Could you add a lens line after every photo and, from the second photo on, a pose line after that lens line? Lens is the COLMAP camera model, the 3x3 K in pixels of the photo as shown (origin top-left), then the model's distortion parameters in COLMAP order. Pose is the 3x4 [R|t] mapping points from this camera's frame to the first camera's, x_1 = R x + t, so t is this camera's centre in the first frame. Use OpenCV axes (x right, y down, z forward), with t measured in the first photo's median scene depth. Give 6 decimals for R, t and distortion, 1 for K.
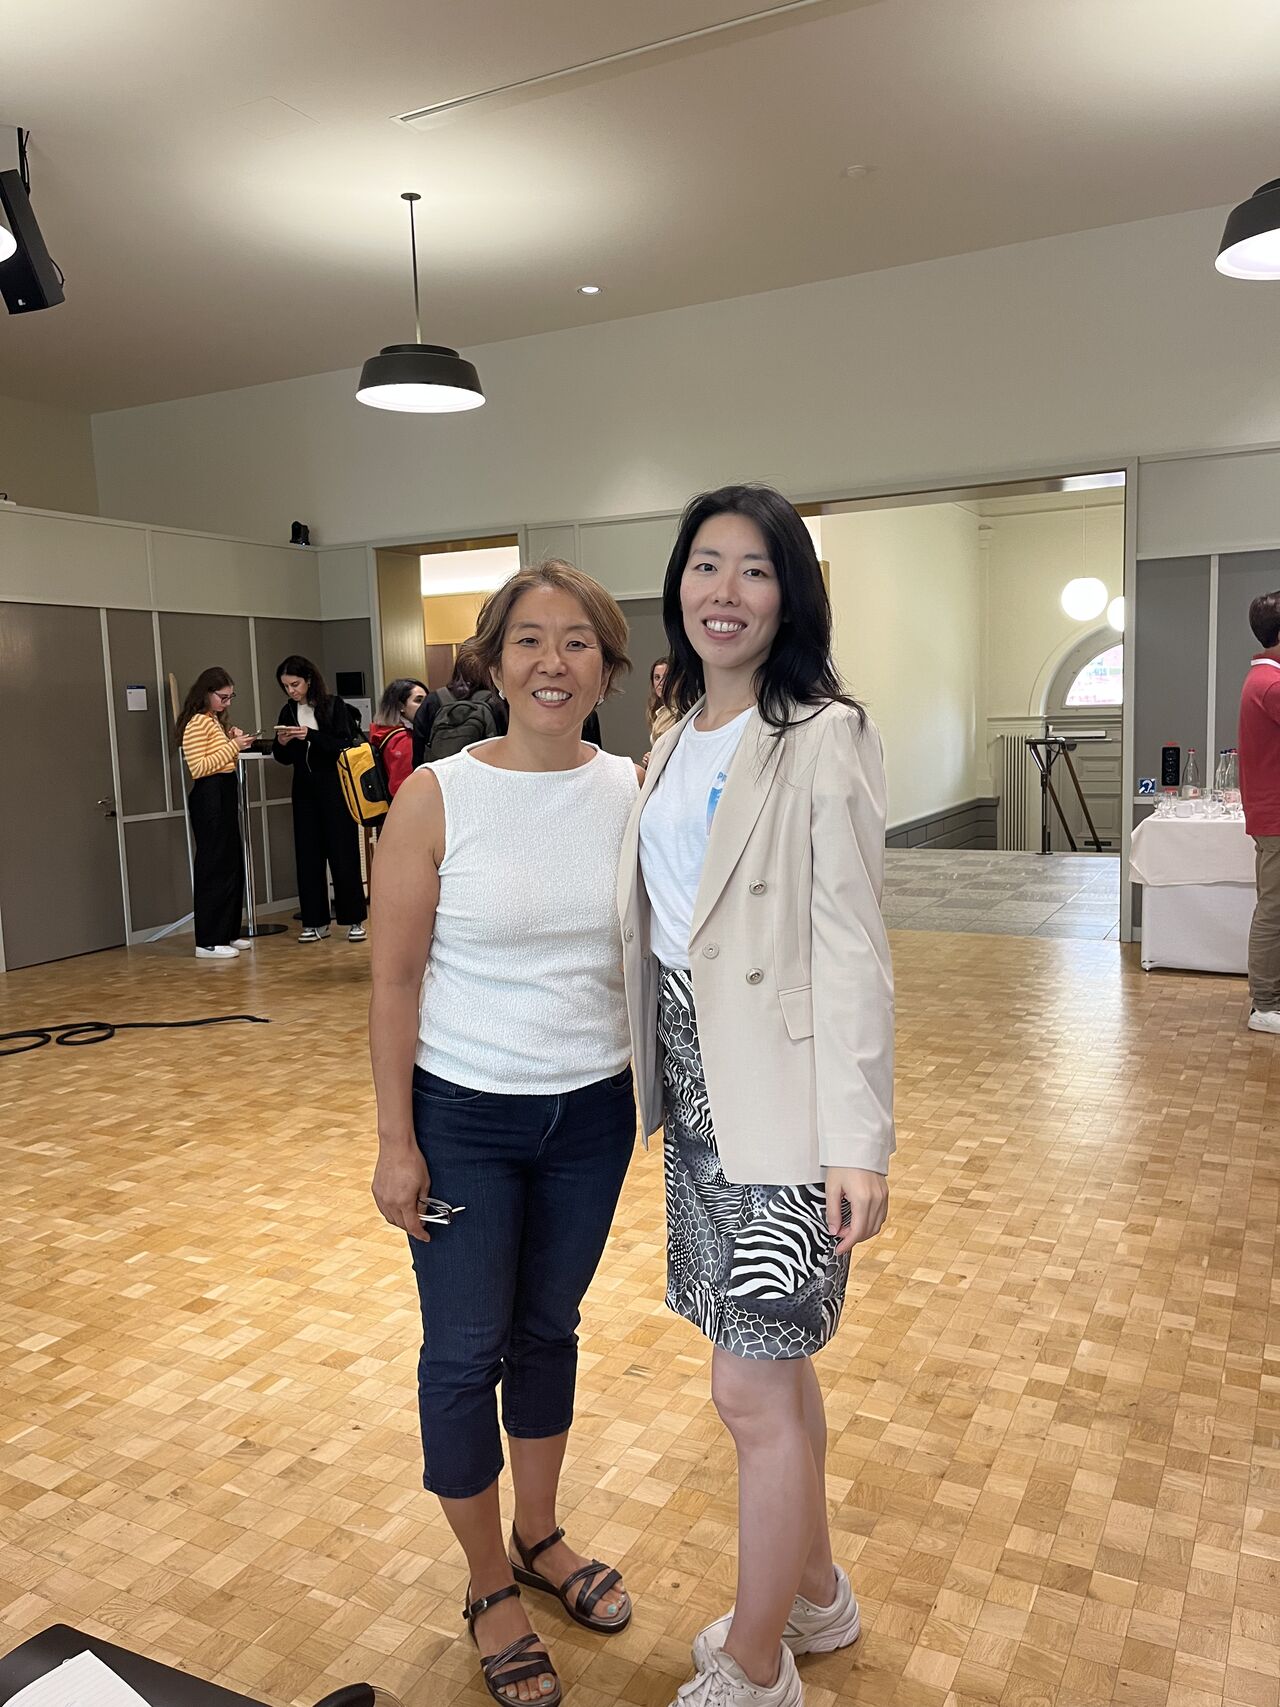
lens RADIAL K [[1289.6, 0, 640.0], [0, 1289.6, 853.5], [0, 0, 1]] dist [0.062830, -0.066962]
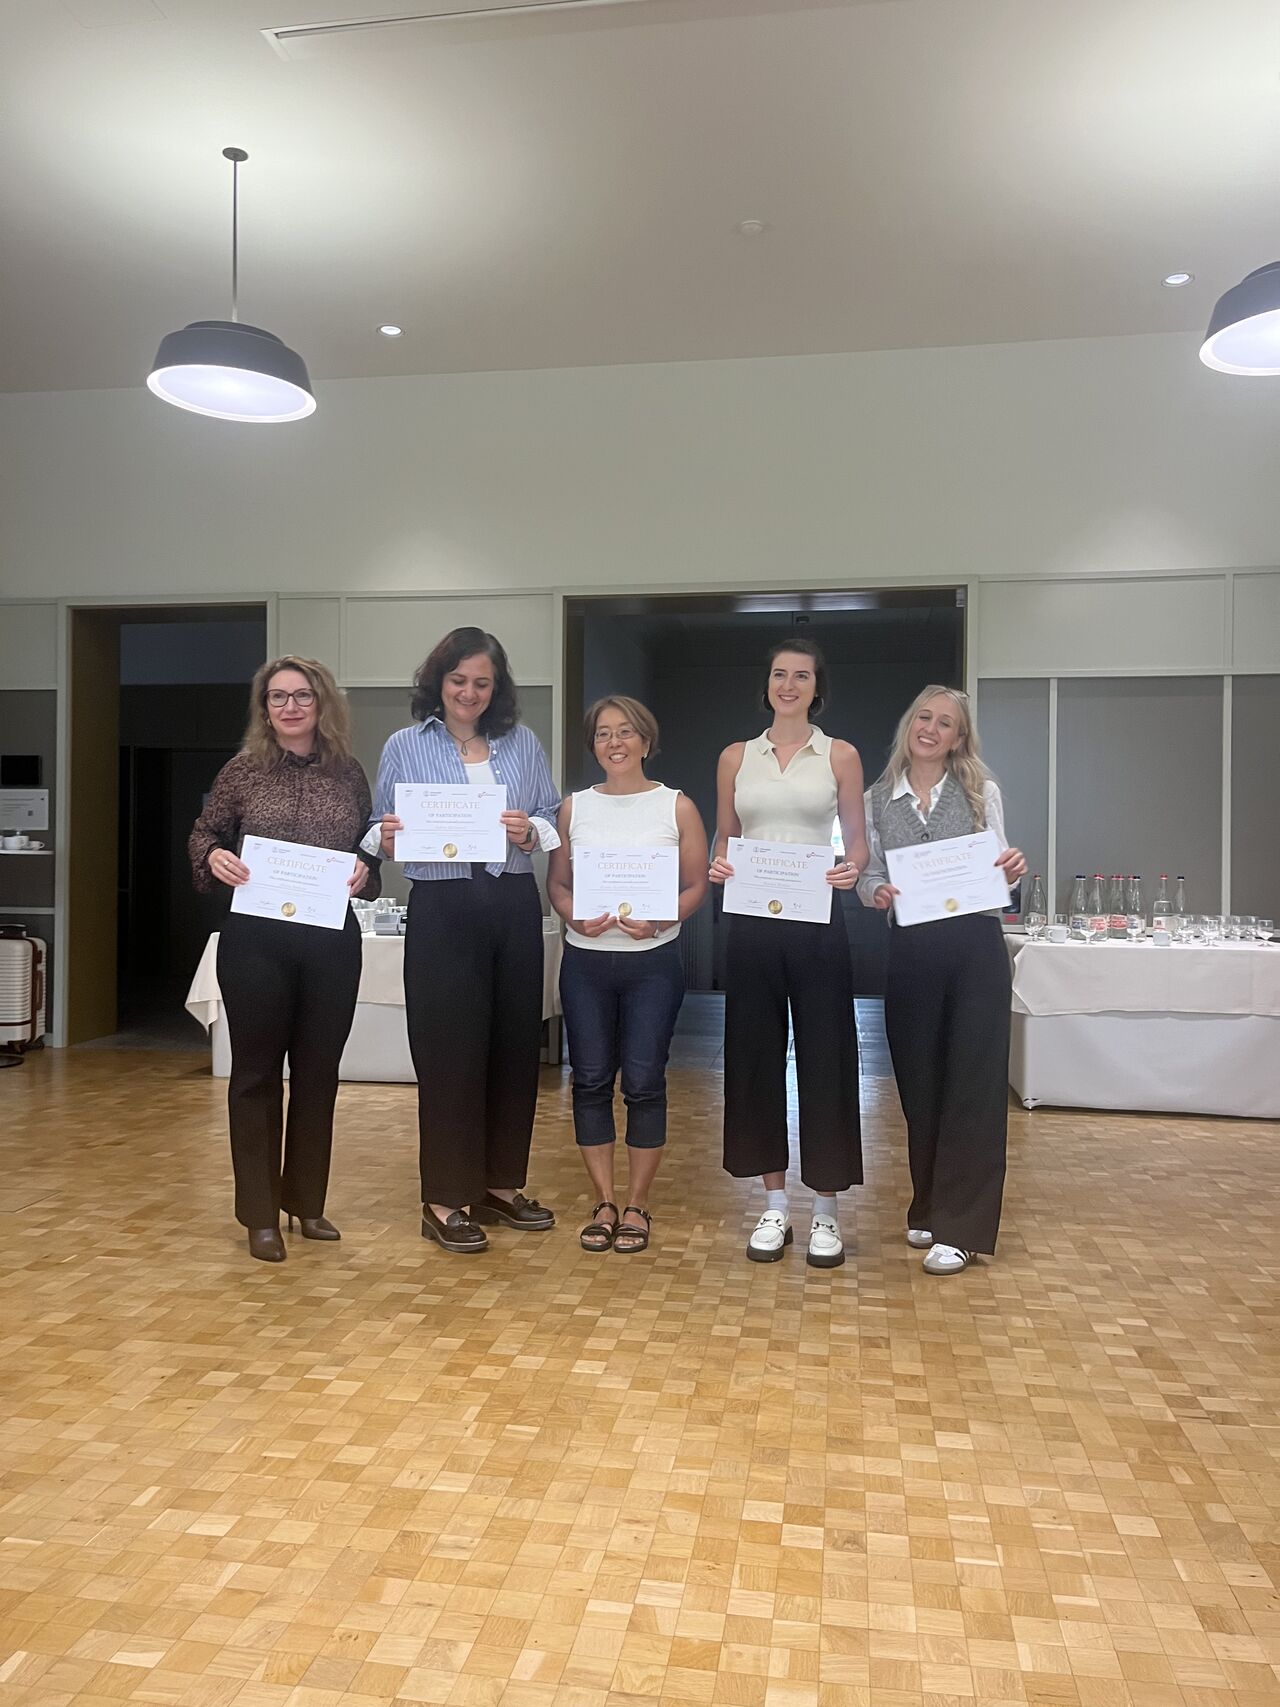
lens RADIAL K [[1285.6, 0, 631.2], [0, 1285.6, 859.6], [0, 0, 1]] dist [0.067297, -0.081247]
pose [[0.949340, 0.040582, 0.311620, -0.253381], [-0.004130, 0.993152, -0.116754, 0.034169], [-0.314224, 0.109553, 0.943007, 0.303326]]
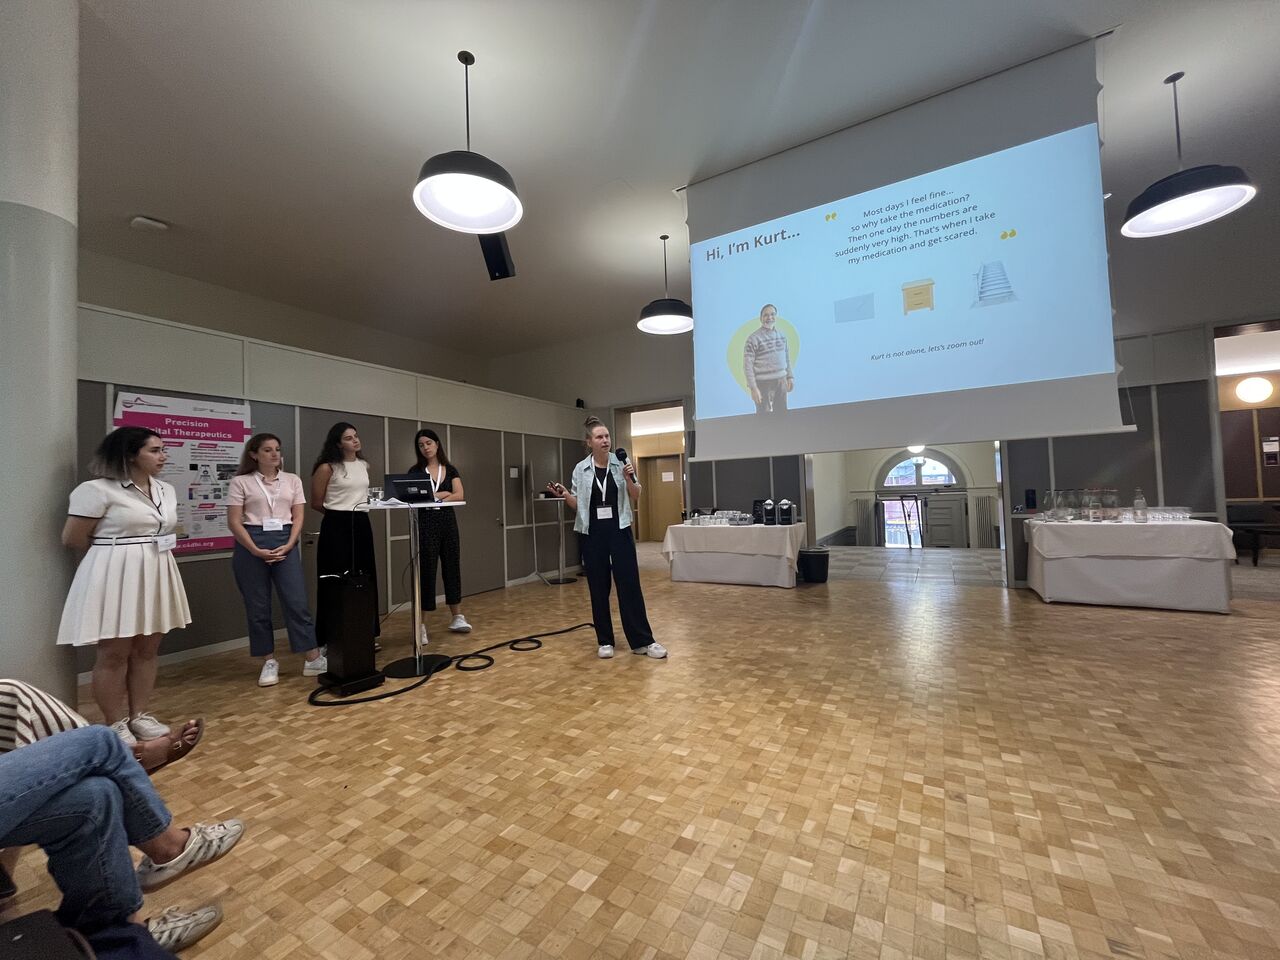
lens RADIAL K [[516.9, 0, 640.0], [0, 516.9, 480.0], [0, 0, 1]] dist [-0.000621, -0.000797]
pose [[0.998926, -0.003558, -0.046203, -0.256680], [-0.003038, 0.989875, -0.141911, 0.031034], [0.046240, 0.141899, 0.988801, 0.290681]]
